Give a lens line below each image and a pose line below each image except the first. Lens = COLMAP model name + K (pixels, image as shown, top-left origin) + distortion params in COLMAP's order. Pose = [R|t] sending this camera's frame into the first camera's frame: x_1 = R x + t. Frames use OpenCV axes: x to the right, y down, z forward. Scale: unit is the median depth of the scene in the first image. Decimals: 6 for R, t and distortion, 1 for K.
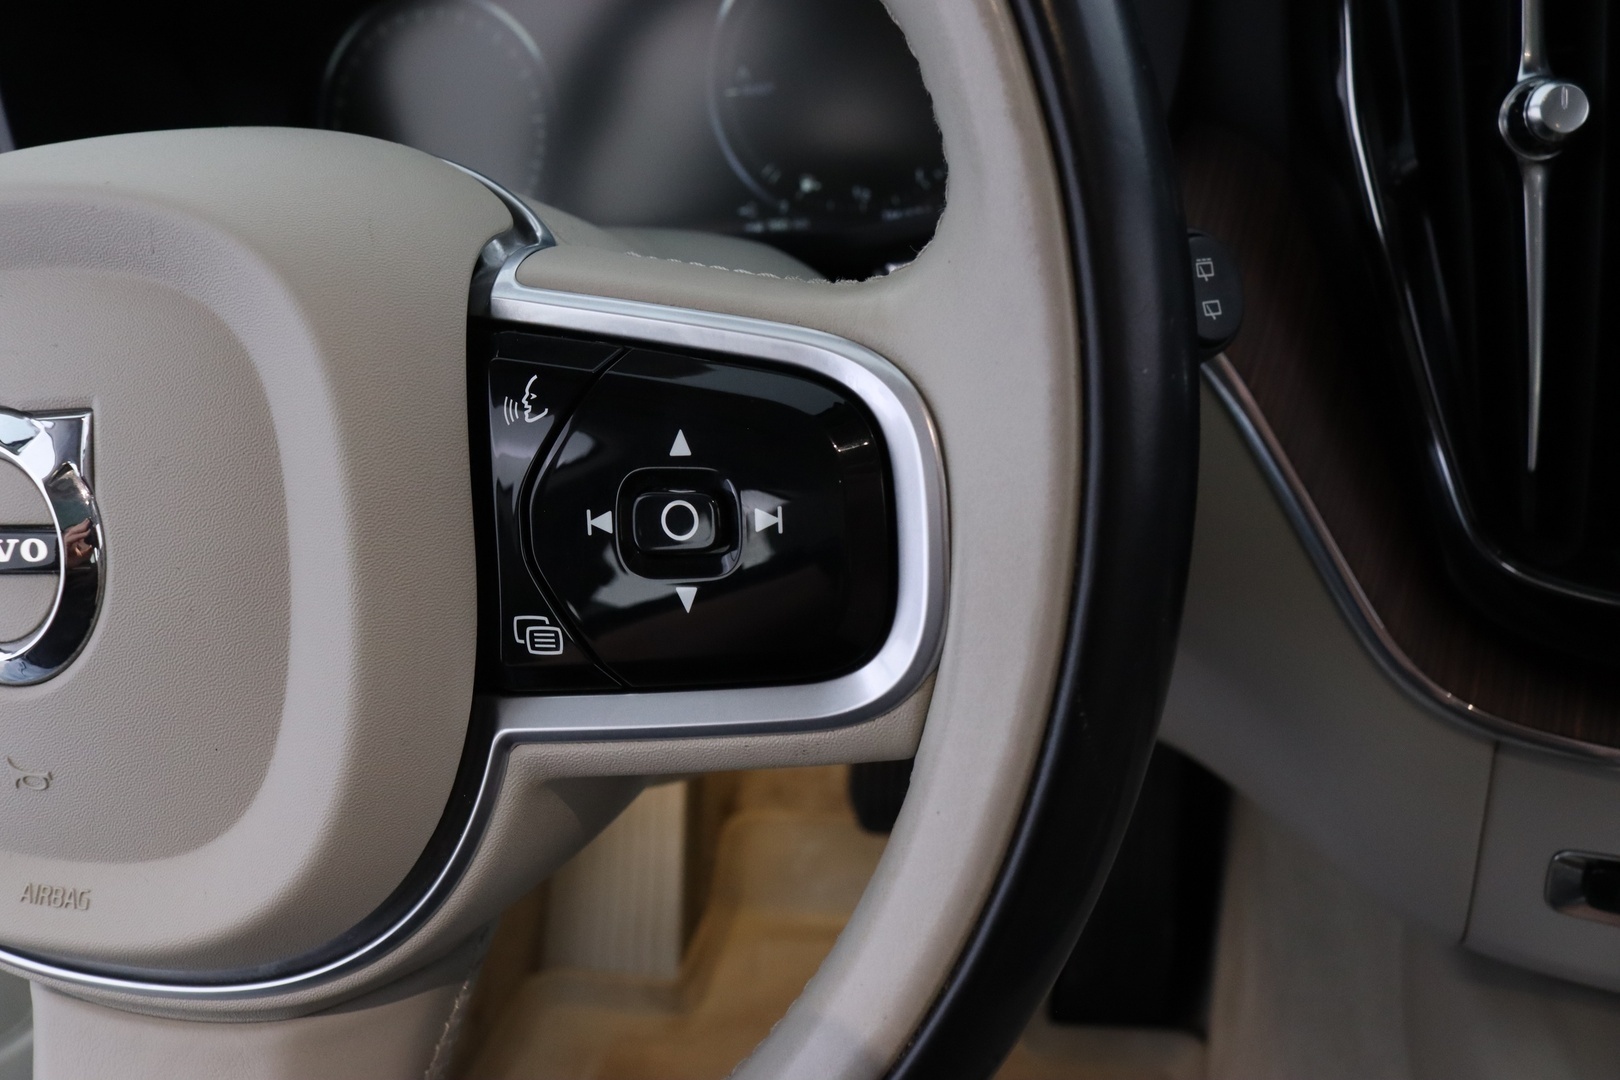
lens RADIAL K [[1278.4, 0, 766.0], [0, 1278.4, 536.3], [0, 0, 1]] dist [-0.108860, 0.003448]
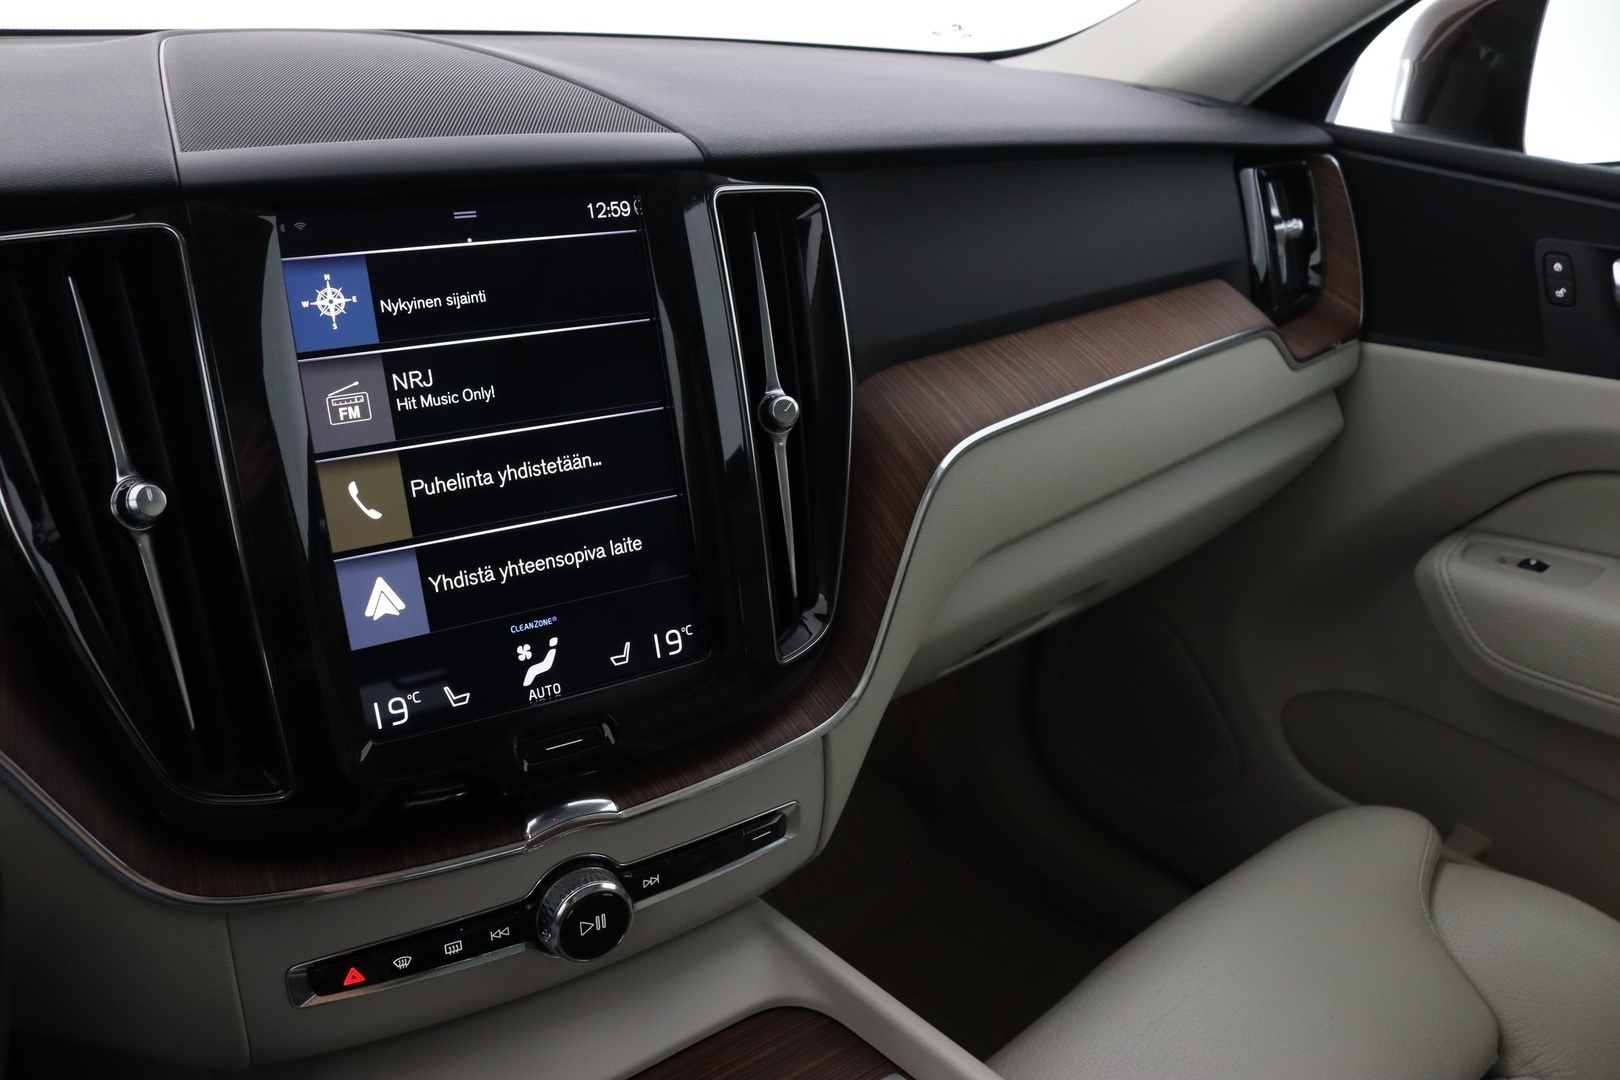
lens RADIAL K [[1323.3, 0, 787.1], [0, 1323.3, 561.5], [0, 0, 1]] dist [-0.163479, 0.122046]
pose [[0.539706, -0.156829, 0.827117, -0.256331], [0.277015, 0.960865, 0.001432, -0.057321], [-0.794972, 0.228351, 0.562028, -0.536767]]
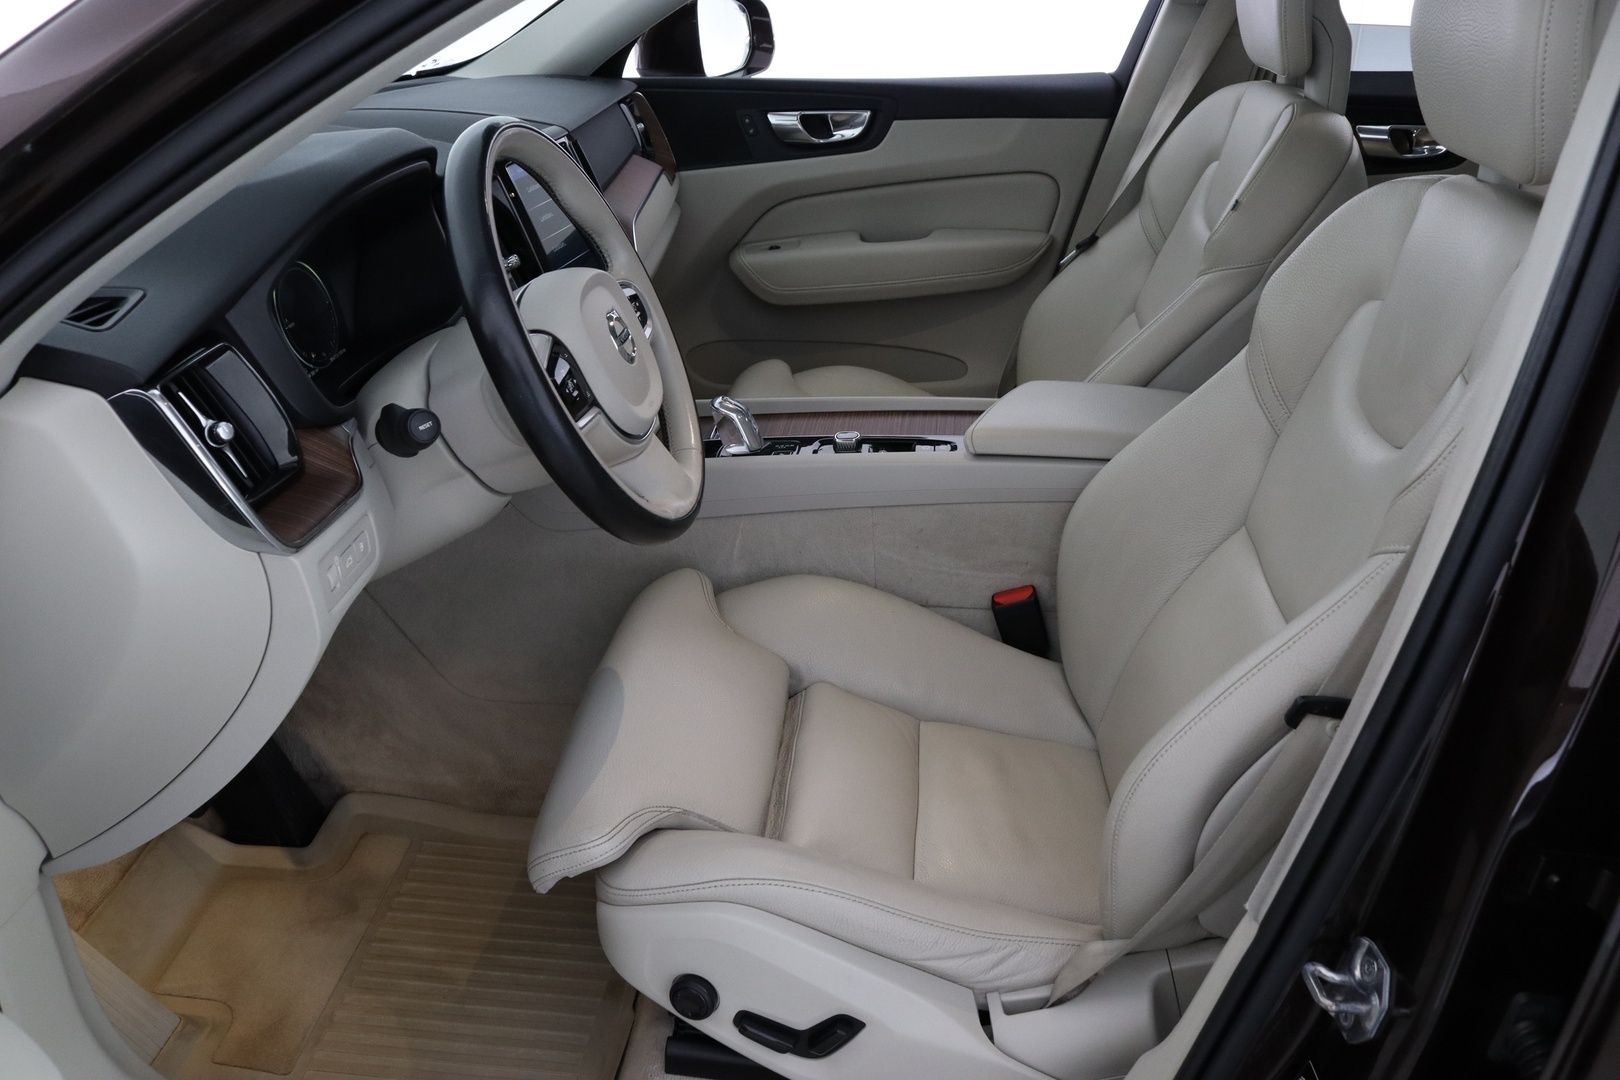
lens RADIAL K [[1323.3, 0, 787.1], [0, 1323.3, 561.5], [0, 0, 1]] dist [-0.163479, 0.122046]
pose [[-0.148923, -0.277438, 0.949131, -4.718866], [0.522133, 0.793059, 0.313742, -0.462788], [-0.839762, 0.542296, 0.026755, 0.582964]]
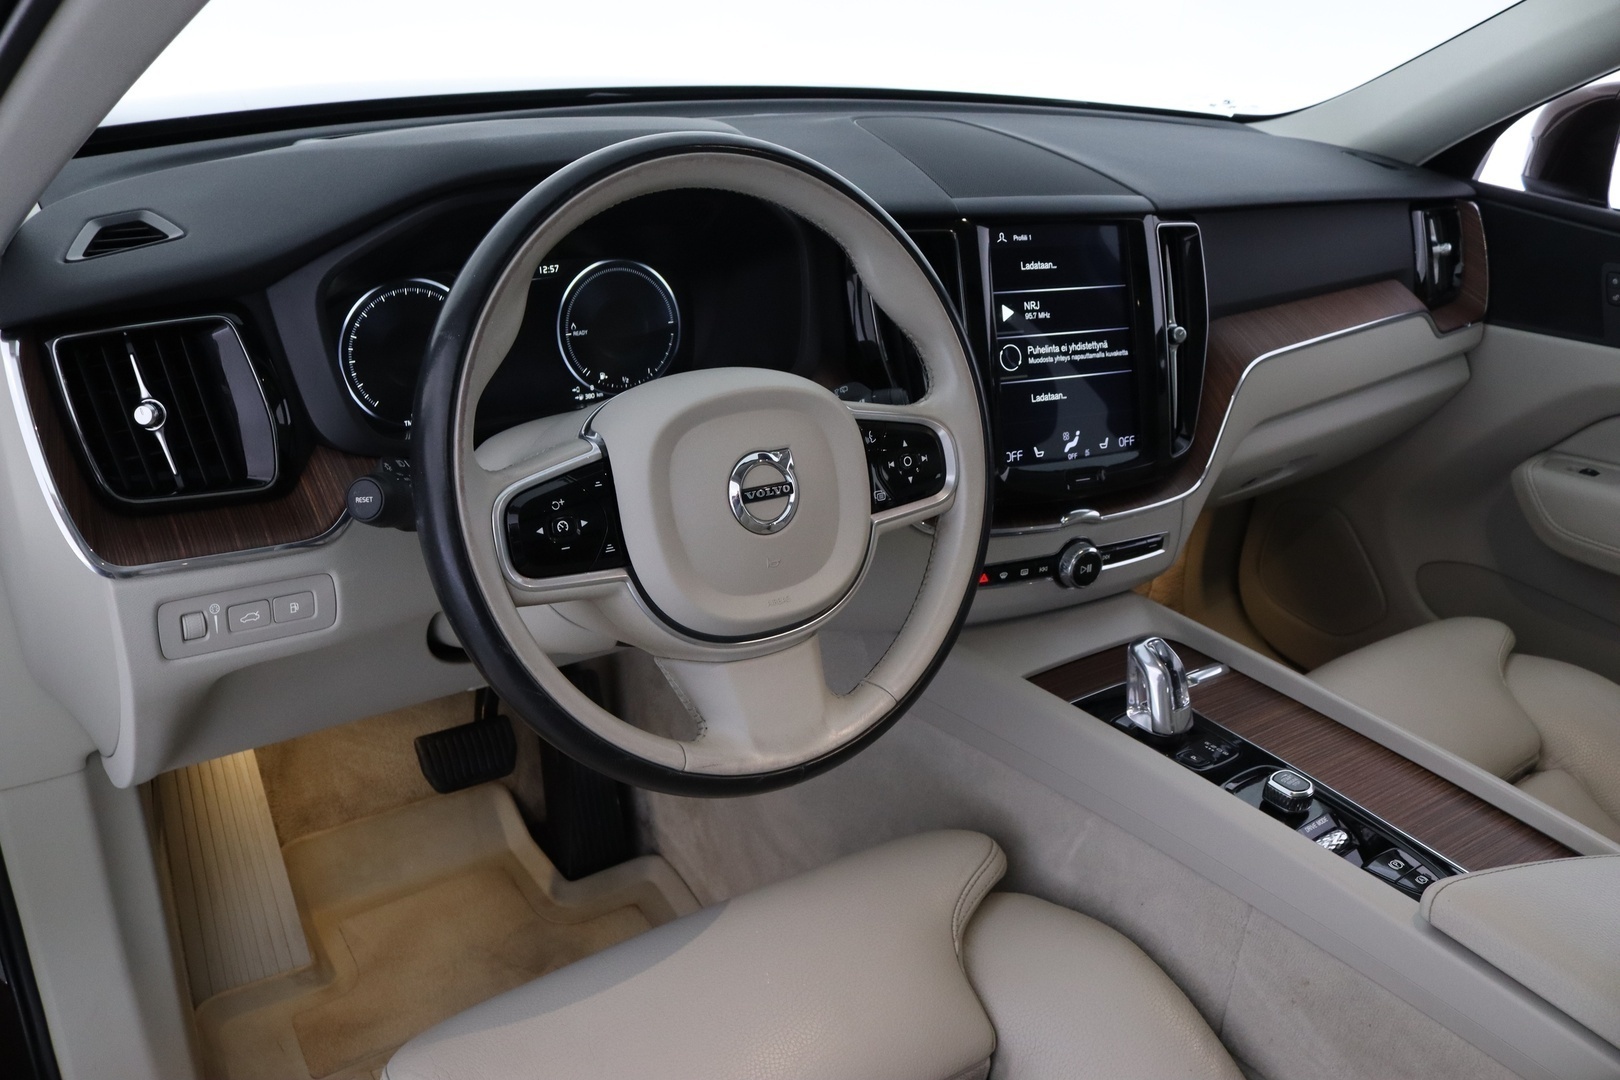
lens RADIAL K [[1323.3, 0, 787.1], [0, 1323.3, 561.5], [0, 0, 1]] dist [-0.163479, 0.122046]
pose [[0.625138, -0.137474, 0.768312, -2.623303], [0.215651, 0.976470, -0.000745, 0.161999], [-0.750131, 0.166153, 0.640075, -1.025510]]
